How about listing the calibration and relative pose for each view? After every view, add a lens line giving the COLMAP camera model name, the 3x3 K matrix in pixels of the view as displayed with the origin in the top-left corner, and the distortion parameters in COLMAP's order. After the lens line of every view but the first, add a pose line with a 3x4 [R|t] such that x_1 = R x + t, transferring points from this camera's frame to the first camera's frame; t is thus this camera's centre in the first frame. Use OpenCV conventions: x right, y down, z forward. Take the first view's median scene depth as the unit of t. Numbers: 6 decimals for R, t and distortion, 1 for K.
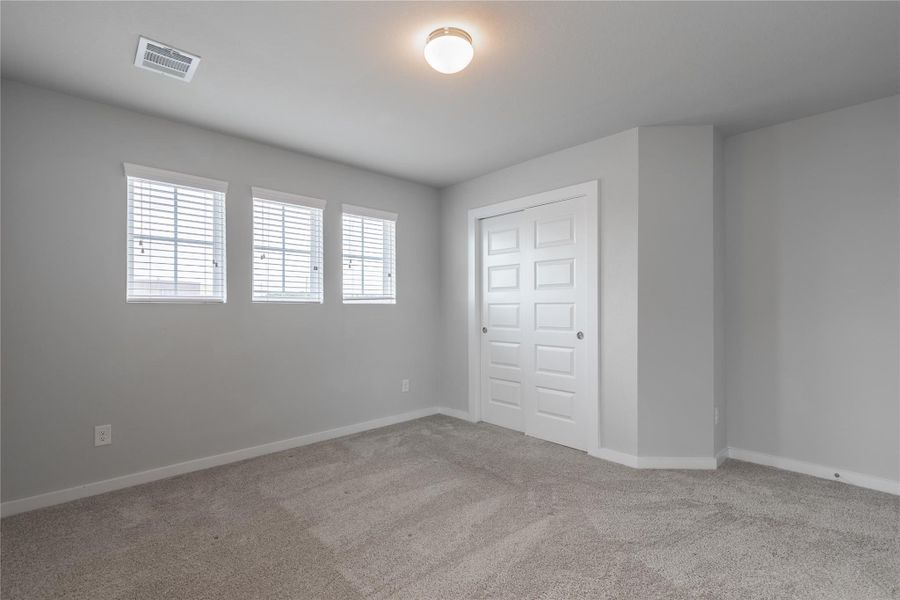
lens RADIAL K [[412.6, 0, 450.8], [0, 412.6, 302.7], [0, 0, 1]] dist [-0.002098, 0.000056]
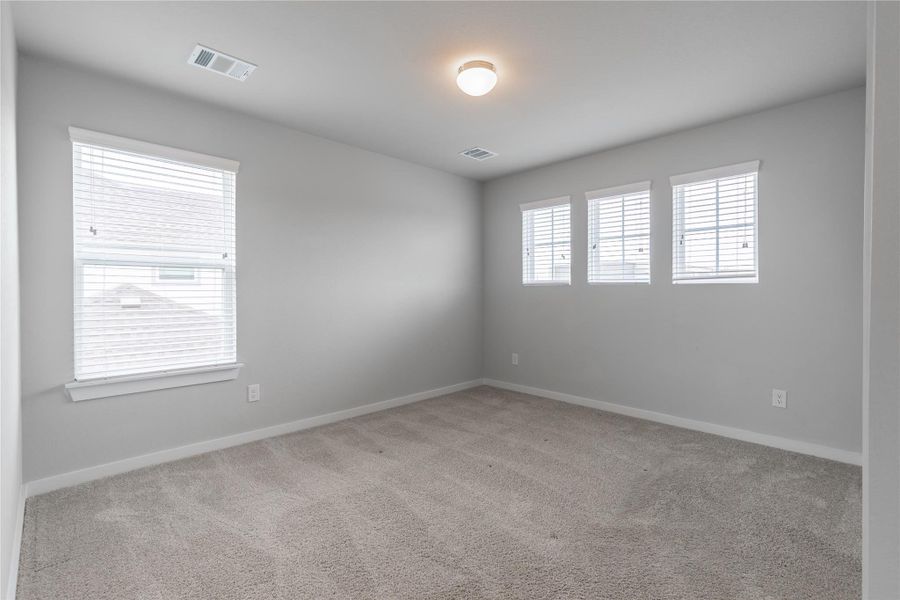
lens RADIAL K [[412.6, 0, 451.0], [0, 412.6, 296.0], [0, 0, 1]] dist [-0.002098, 0.000056]
pose [[0.003326, 0.011247, -0.999931, 0.615926], [0.006053, 0.999918, 0.011266, 0.015018], [0.999976, -0.006090, 0.003257, 0.458994]]
